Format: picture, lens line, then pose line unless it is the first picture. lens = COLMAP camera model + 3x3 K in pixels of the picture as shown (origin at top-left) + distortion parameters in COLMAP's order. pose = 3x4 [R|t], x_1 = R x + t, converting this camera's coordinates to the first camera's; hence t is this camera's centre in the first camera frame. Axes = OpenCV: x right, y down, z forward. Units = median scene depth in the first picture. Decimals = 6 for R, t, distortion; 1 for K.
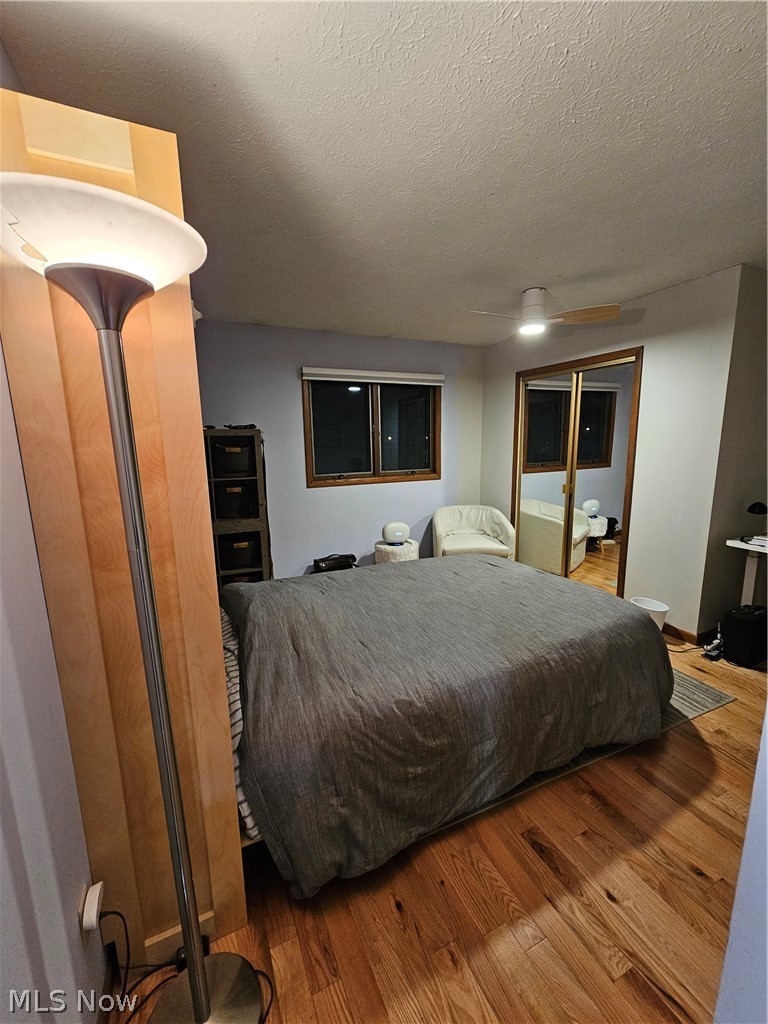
lens RADIAL K [[414.9, 0, 386.9], [0, 414.9, 508.0], [0, 0, 1]] dist [-0.001683, 0.000300]
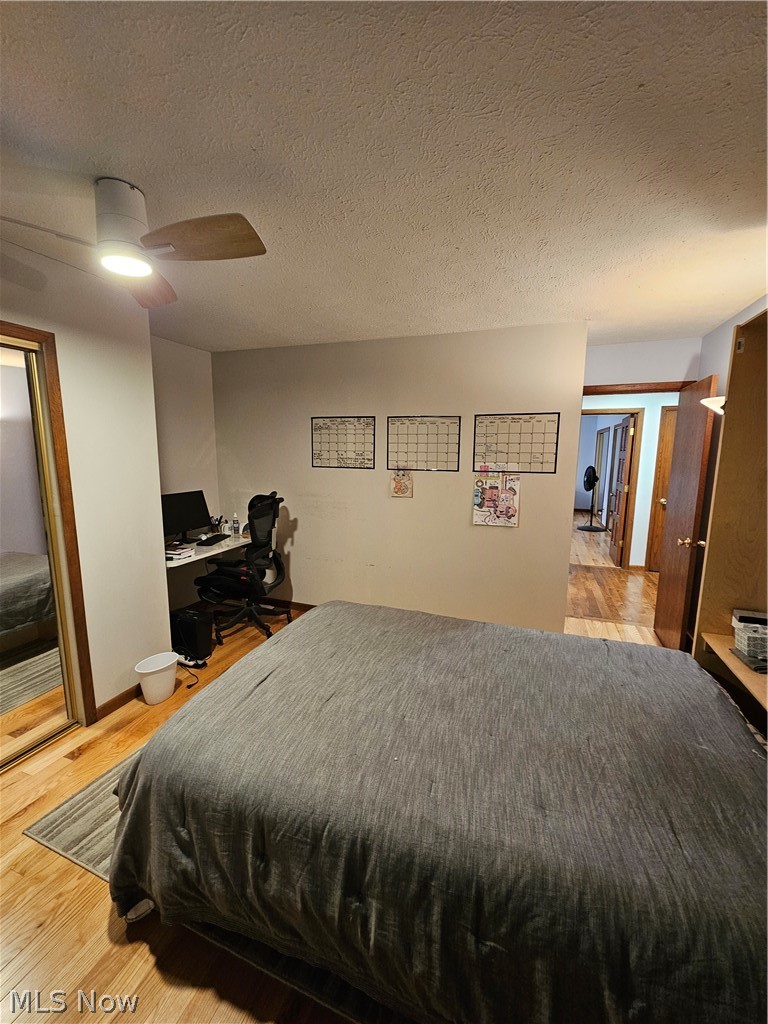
lens RADIAL K [[414.9, 0, 383.9], [0, 414.9, 515.2], [0, 0, 1]] dist [-0.001683, 0.000300]
pose [[-0.687422, -0.107957, 0.718190, -0.300738], [0.122869, 0.957348, 0.261511, -0.252167], [-0.715790, 0.268012, -0.644837, 1.323358]]
